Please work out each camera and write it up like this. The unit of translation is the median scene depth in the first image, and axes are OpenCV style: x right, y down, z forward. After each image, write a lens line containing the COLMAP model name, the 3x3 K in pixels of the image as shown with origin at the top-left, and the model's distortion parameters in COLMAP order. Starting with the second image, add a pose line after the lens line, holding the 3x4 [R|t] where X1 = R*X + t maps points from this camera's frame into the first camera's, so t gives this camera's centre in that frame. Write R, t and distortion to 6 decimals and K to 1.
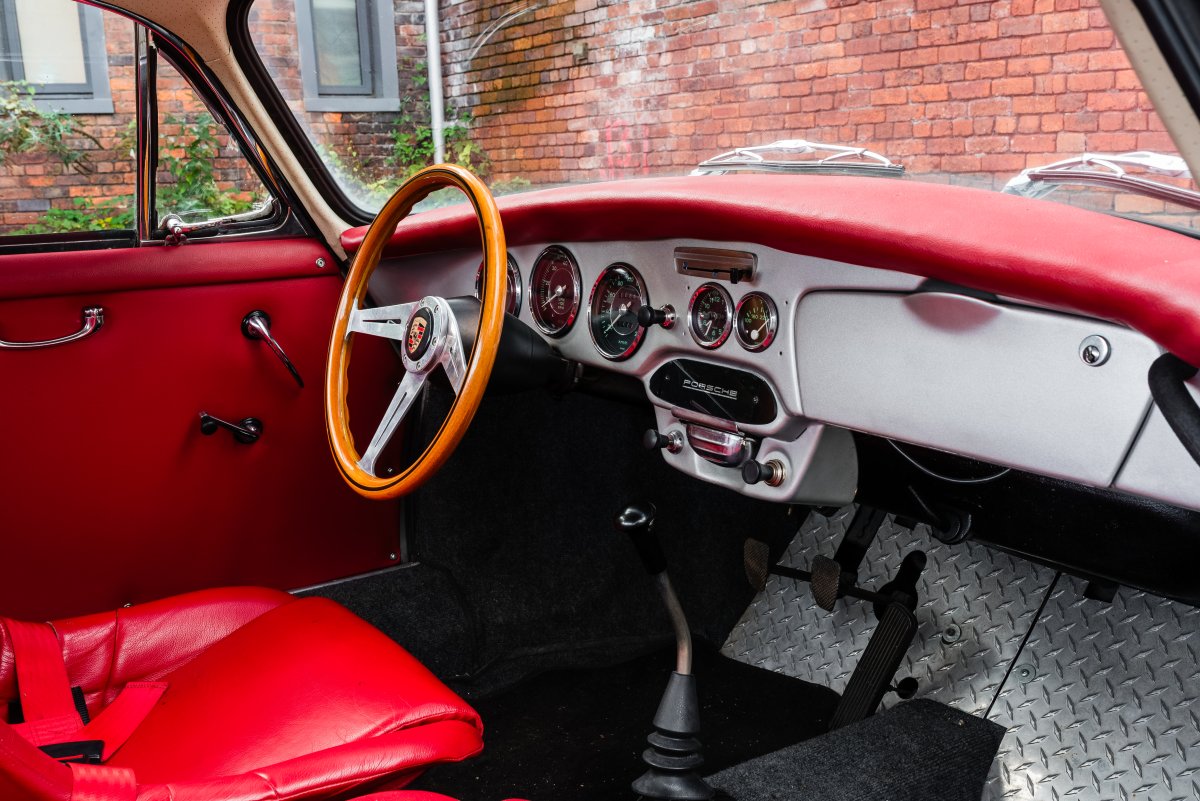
lens RADIAL K [[1119.7, 0, 600.3], [0, 1119.7, 402.5], [0, 0, 1]] dist [0.004085, -0.007568]
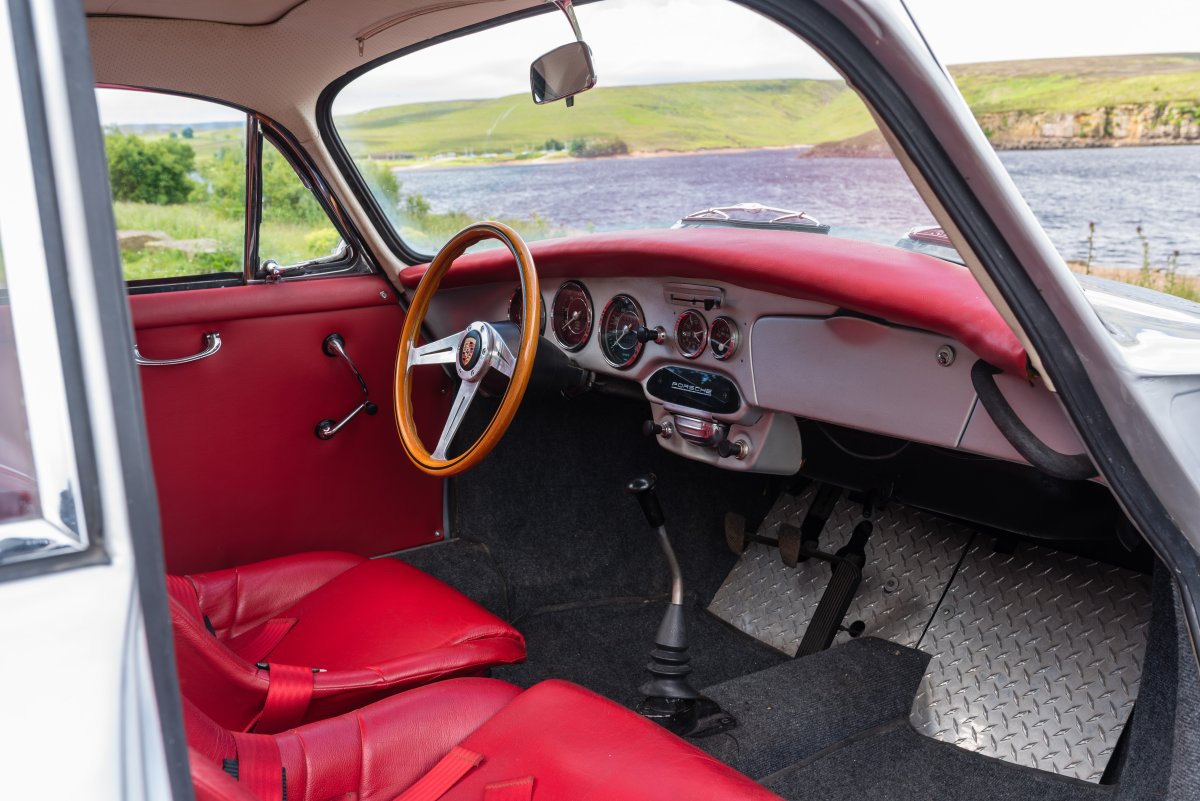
lens RADIAL K [[1175.6, 0, 593.0], [0, 1175.6, 404.9], [0, 0, 1]] dist [0.005273, -0.004164]
pose [[0.999914, -0.013051, -0.001564, -0.015682], [0.013030, 0.999834, -0.012745, 0.020160], [0.001730, 0.012724, 0.999918, -0.344183]]
